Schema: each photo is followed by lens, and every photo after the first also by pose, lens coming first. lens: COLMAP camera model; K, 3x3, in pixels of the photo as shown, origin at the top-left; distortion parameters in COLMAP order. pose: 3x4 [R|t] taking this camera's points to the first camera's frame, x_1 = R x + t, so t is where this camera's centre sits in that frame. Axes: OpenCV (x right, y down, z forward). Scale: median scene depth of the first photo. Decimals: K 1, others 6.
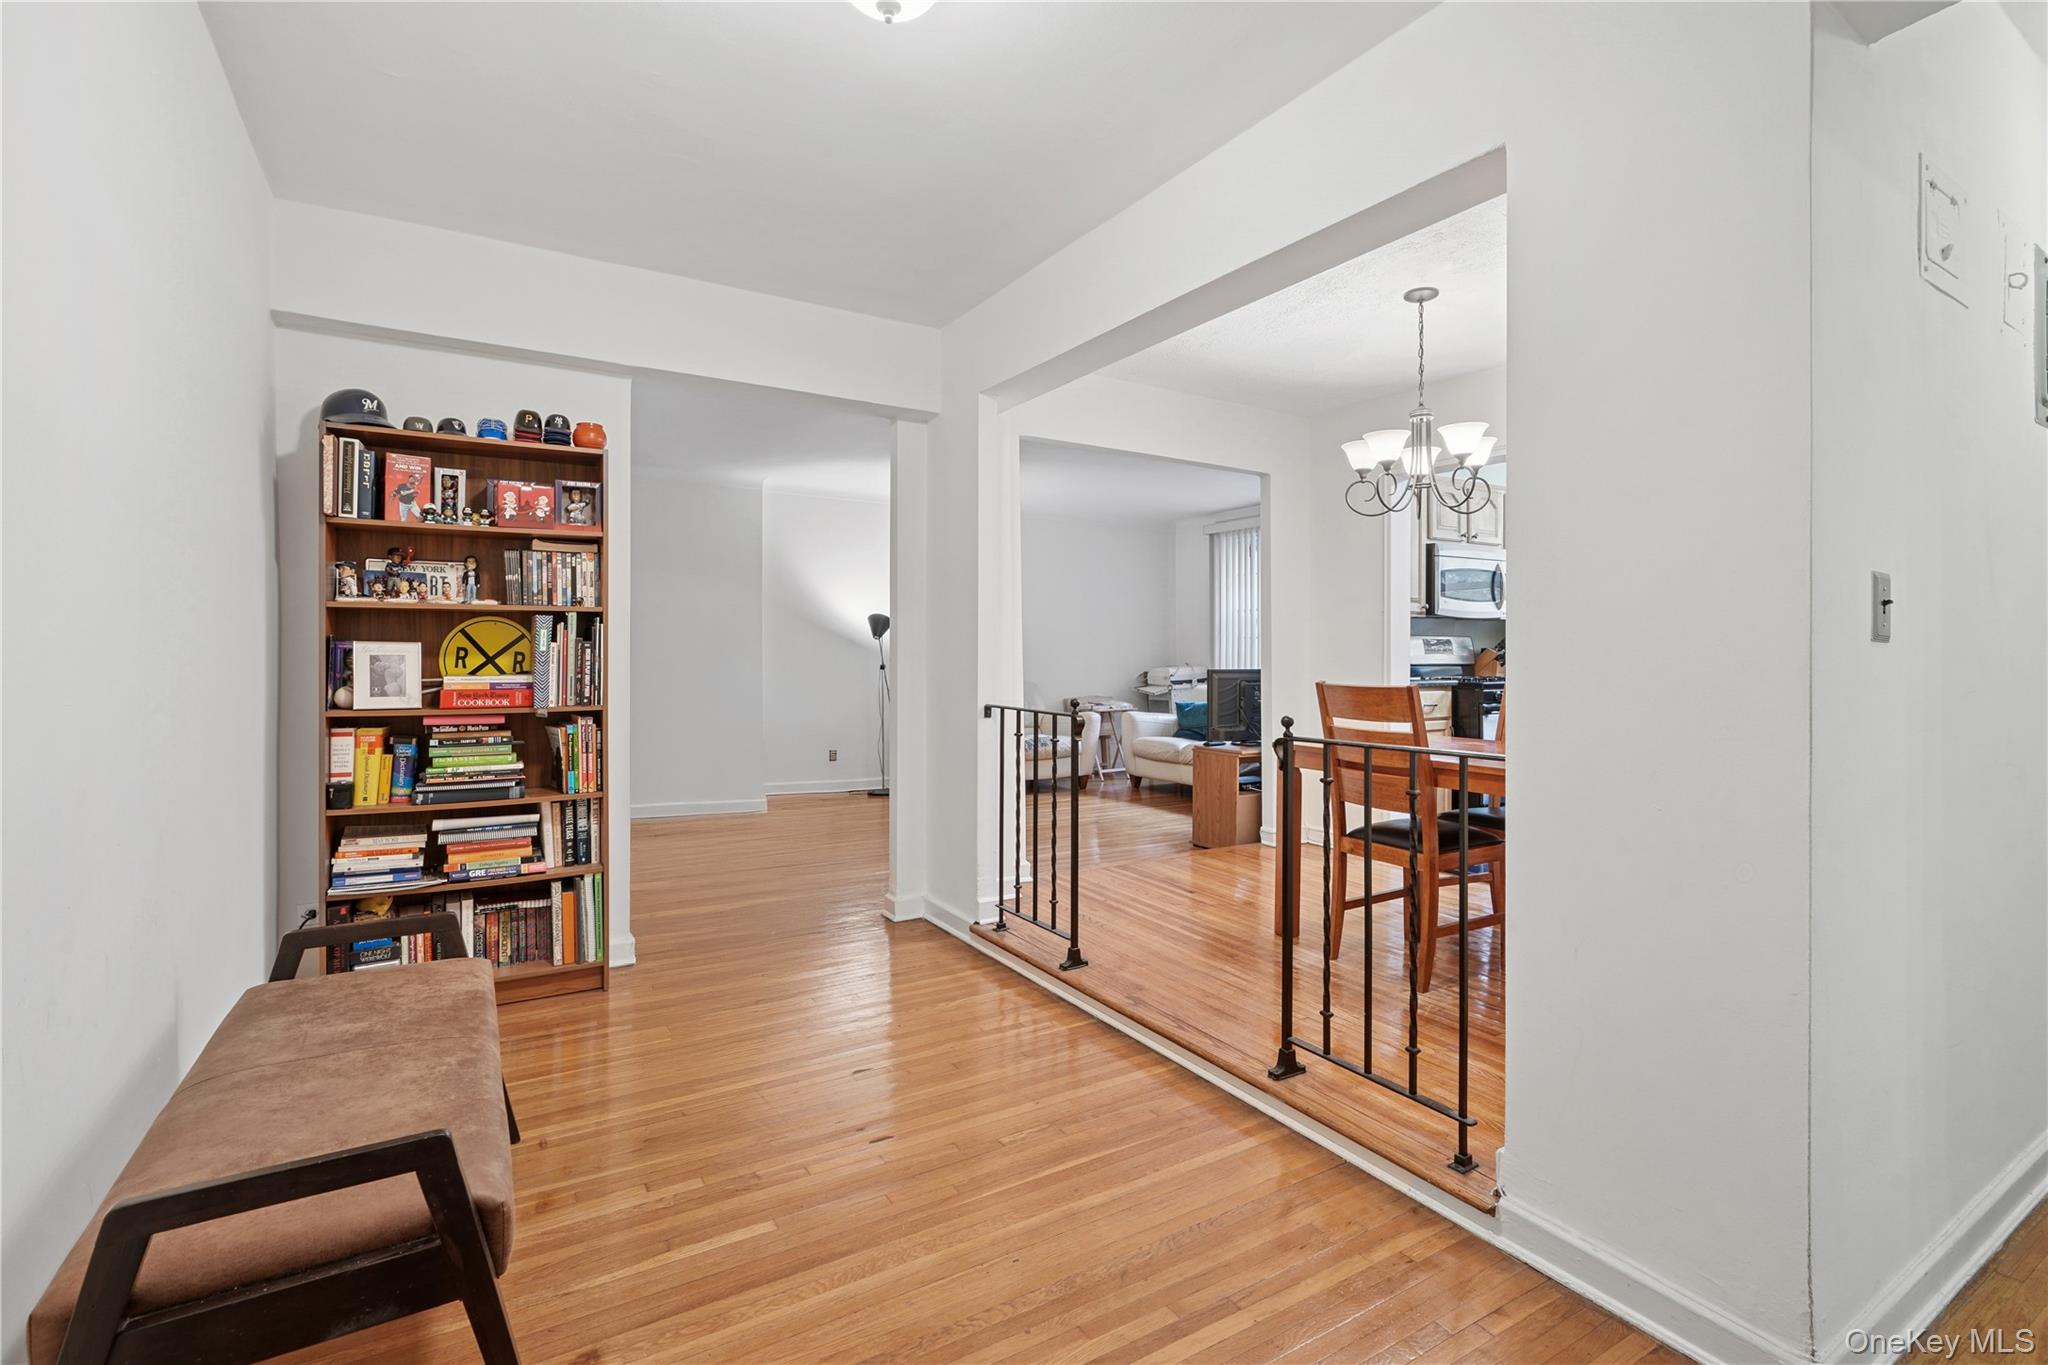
lens RADIAL K [[936.6, 0, 1025.1], [0, 936.6, 650.1], [0, 0, 1]] dist [-0.003689, -0.000200]
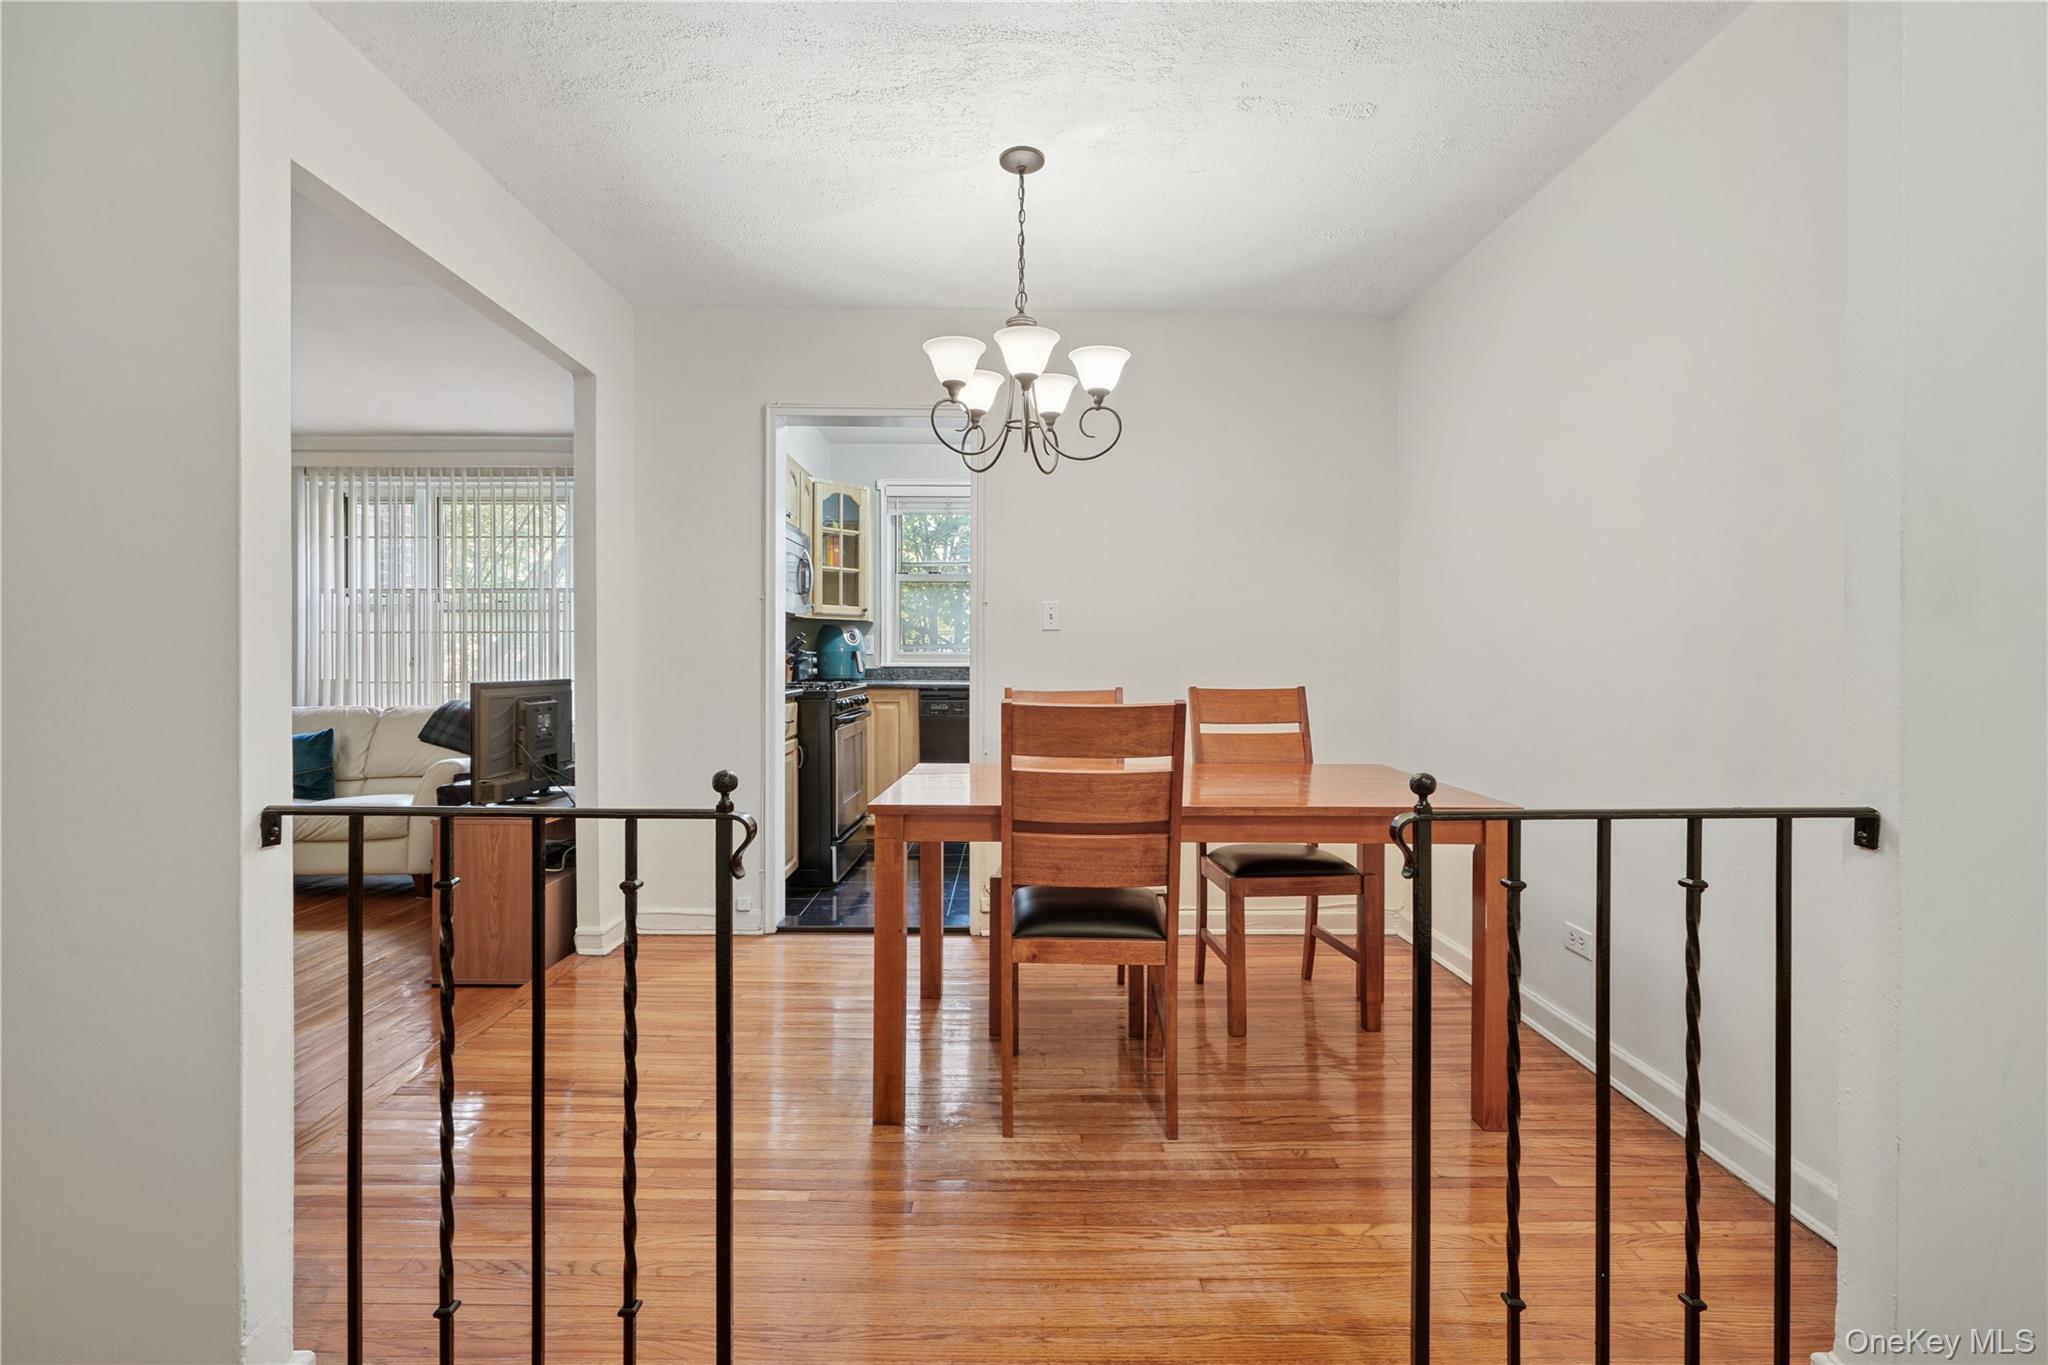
lens RADIAL K [[936.6, 0, 1020.1], [0, 936.6, 662.1], [0, 0, 1]] dist [-0.003689, -0.000200]
pose [[0.532452, -0.002724, 0.846456, -0.123118], [-0.004409, 0.999972, 0.005992, 0.003279], [-0.846449, -0.006922, 0.532425, 0.413361]]
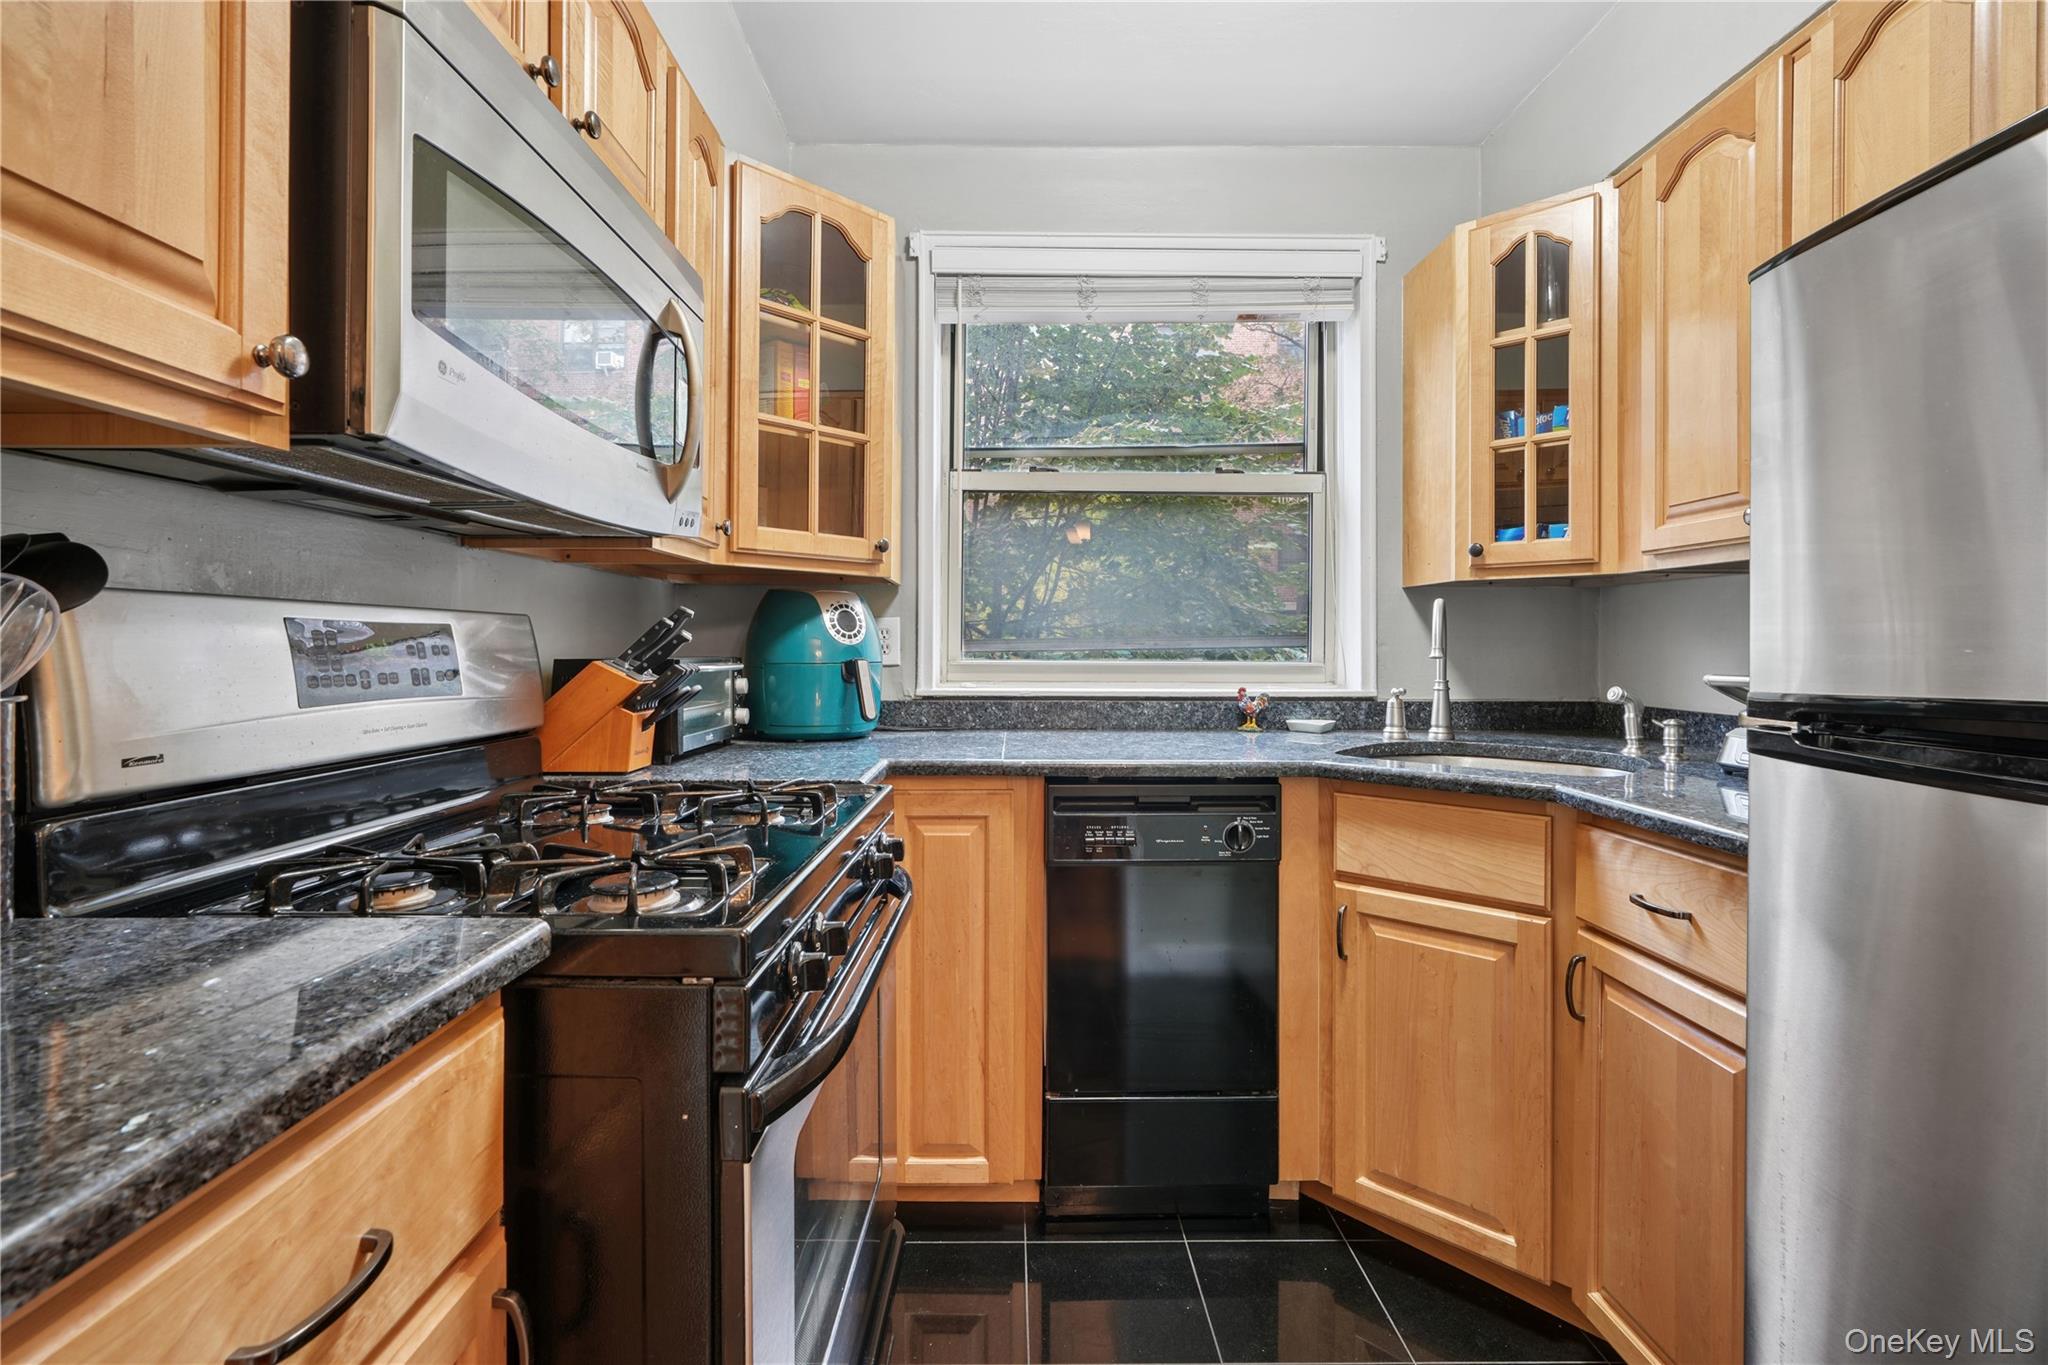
lens RADIAL K [[940.1, 0, 1025.1], [0, 940.1, 644.4], [0, 0, 1]] dist [-0.001903, -0.000098]
pose [[0.528608, 0.003897, 0.848857, 0.384634], [-0.005735, 0.999983, -0.001019, -0.008604], [-0.848846, -0.004329, 0.528622, 0.872486]]
